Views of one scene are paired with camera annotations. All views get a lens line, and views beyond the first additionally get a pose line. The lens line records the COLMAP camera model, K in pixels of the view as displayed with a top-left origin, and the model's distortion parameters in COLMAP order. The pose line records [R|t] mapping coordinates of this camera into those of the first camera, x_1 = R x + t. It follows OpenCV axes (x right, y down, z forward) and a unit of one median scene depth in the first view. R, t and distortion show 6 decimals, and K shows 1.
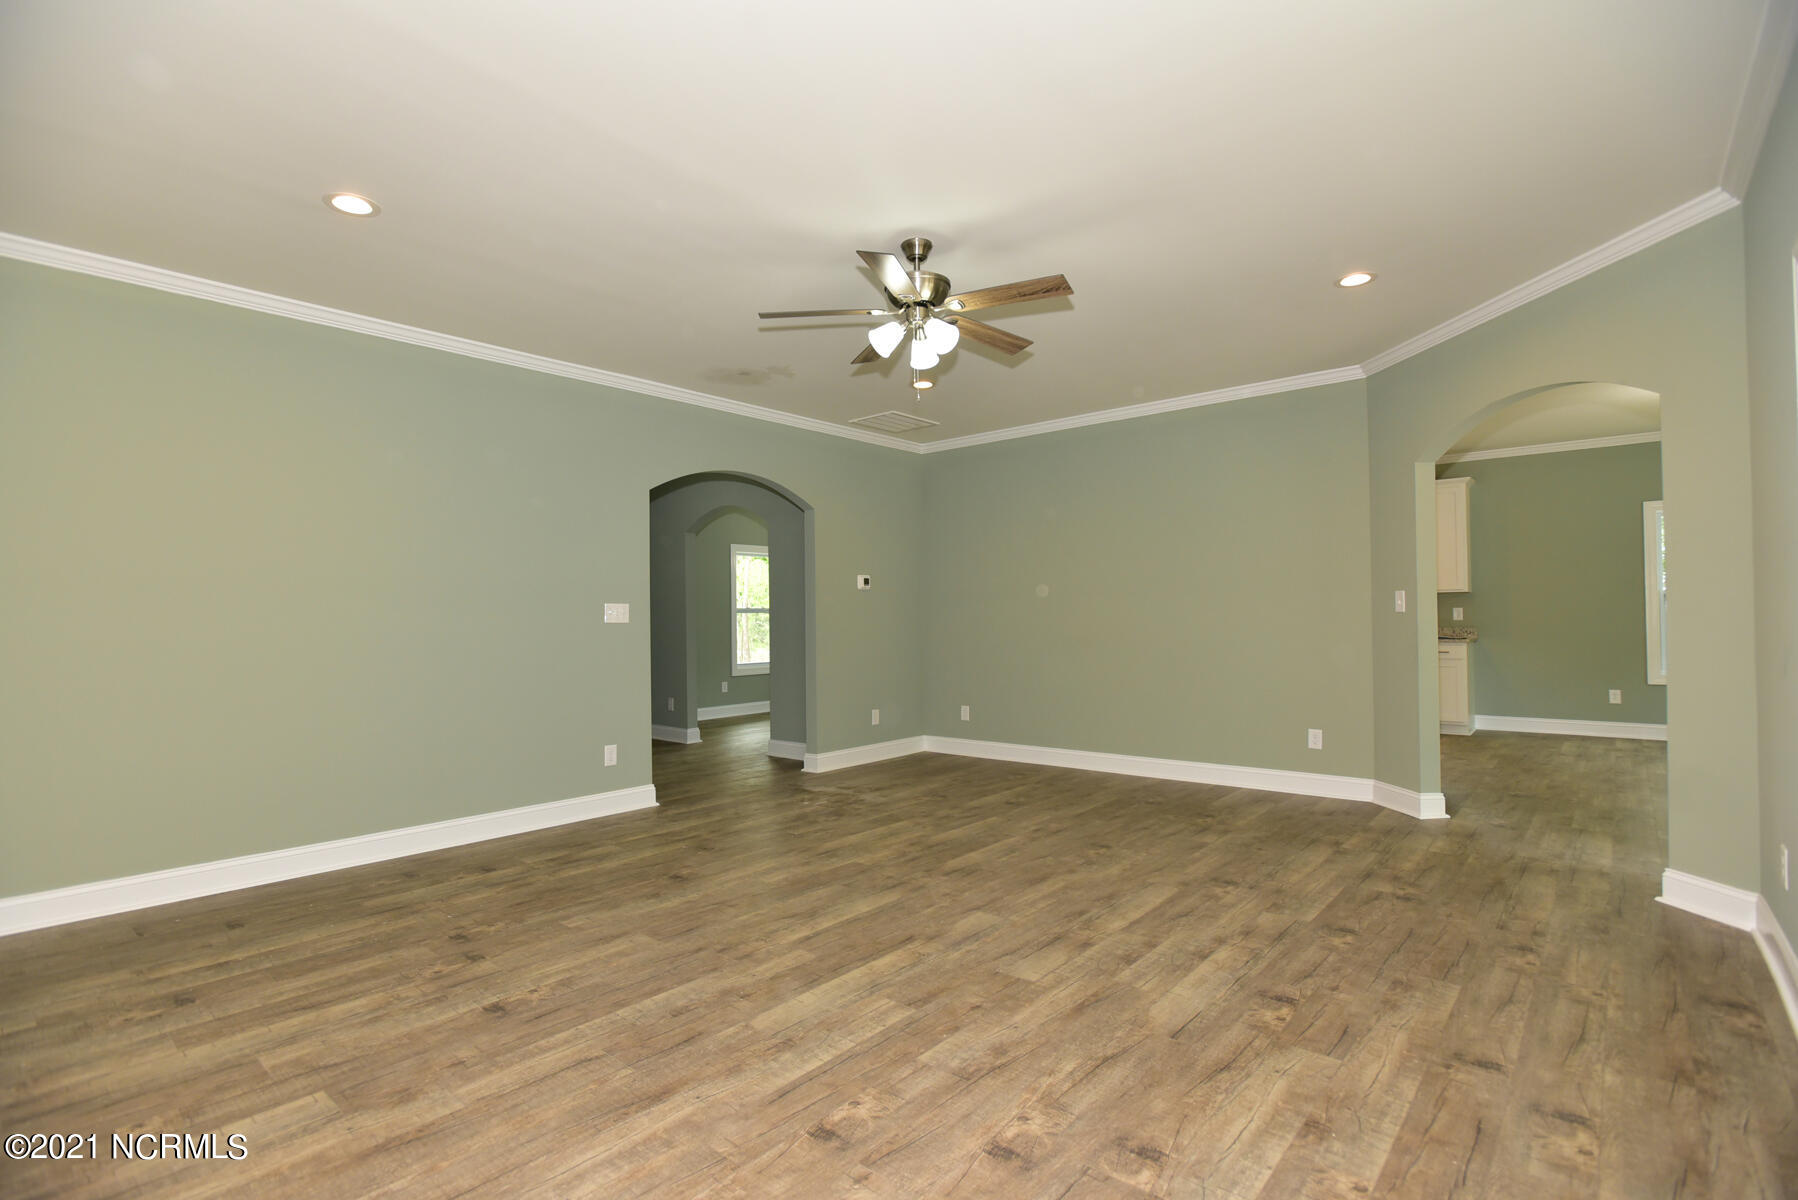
lens RADIAL K [[846.5, 0, 896.6], [0, 846.5, 600.1], [0, 0, 1]] dist [-0.012989, 0.000539]
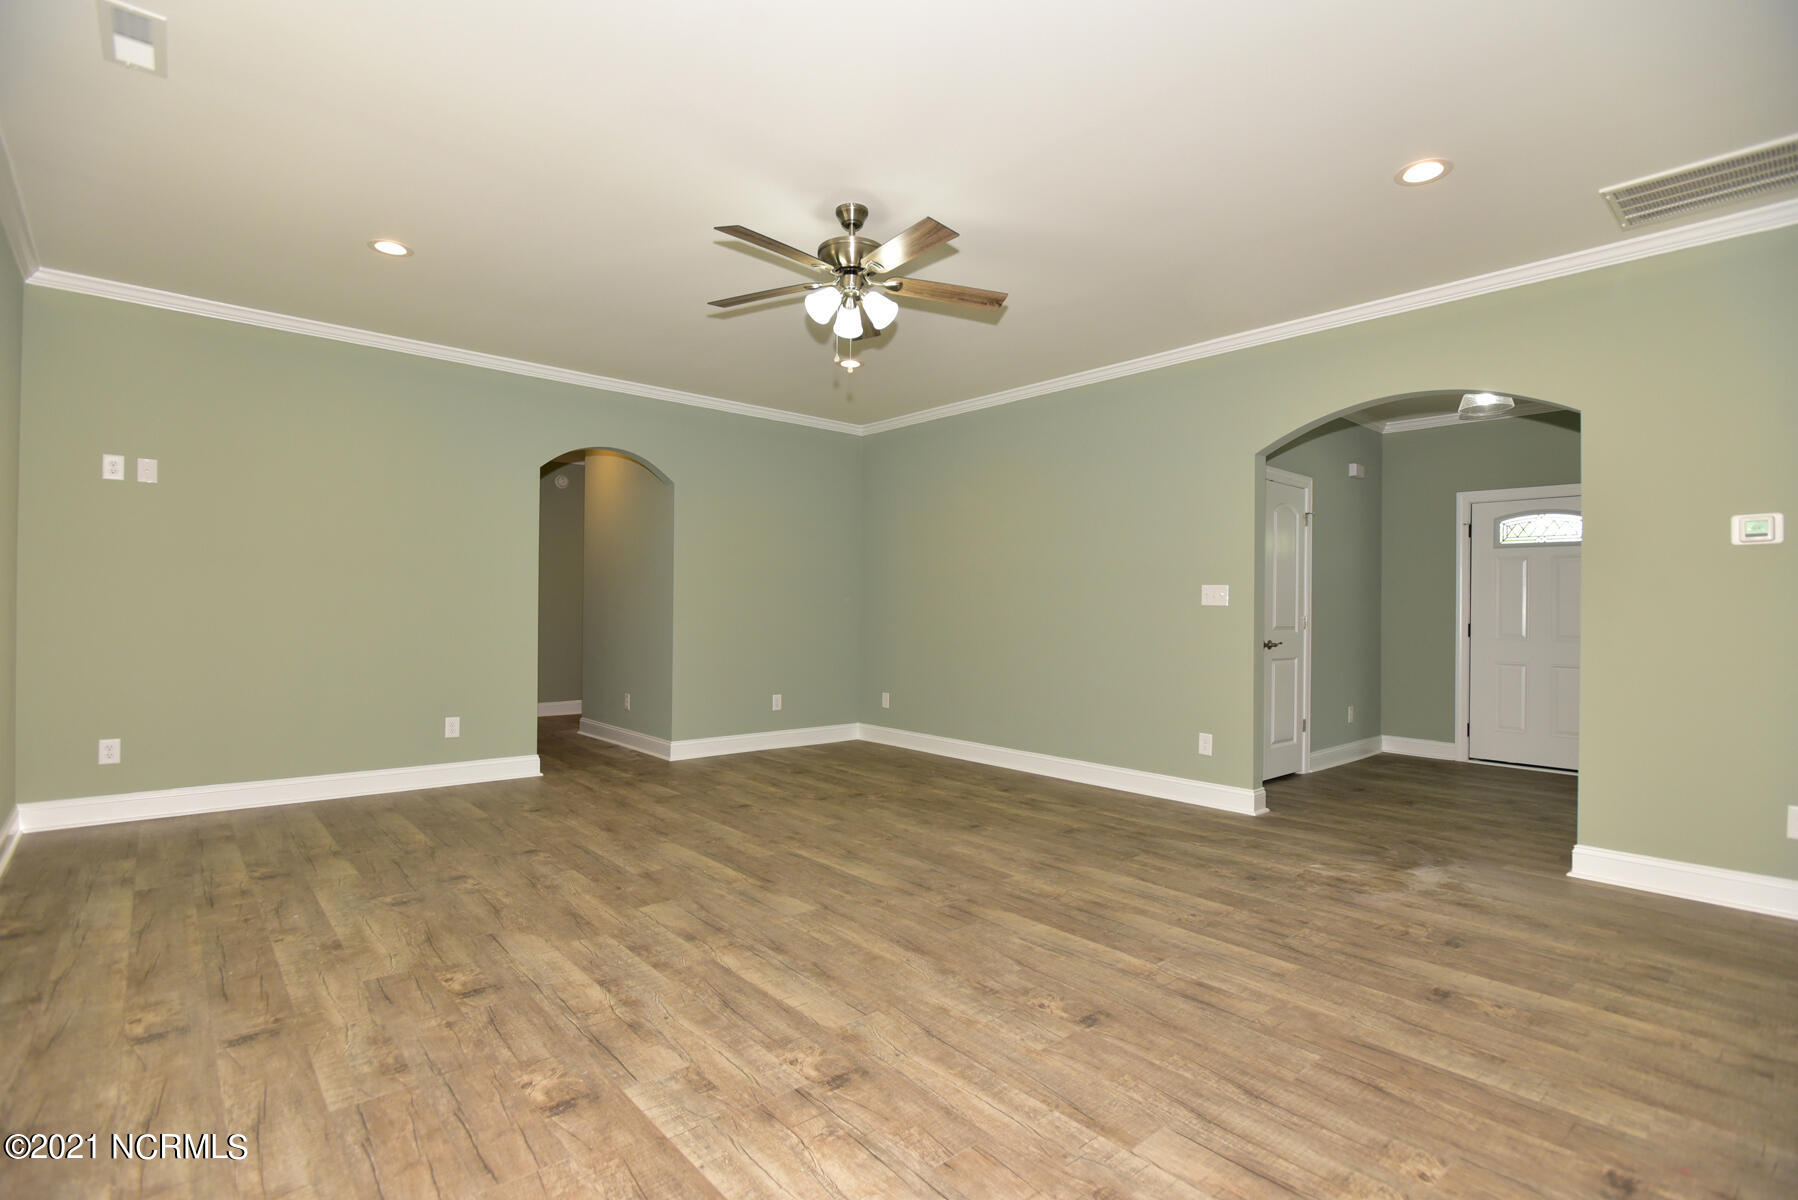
lens RADIAL K [[846.5, 0, 896.6], [0, 846.5, 600.1], [0, 0, 1]] dist [-0.012989, 0.000539]
pose [[-0.133867, -0.002345, -0.990996, 1.149632], [0.009741, 0.999946, -0.003682, 0.038387], [0.990951, -0.010147, -0.133837, 1.383841]]
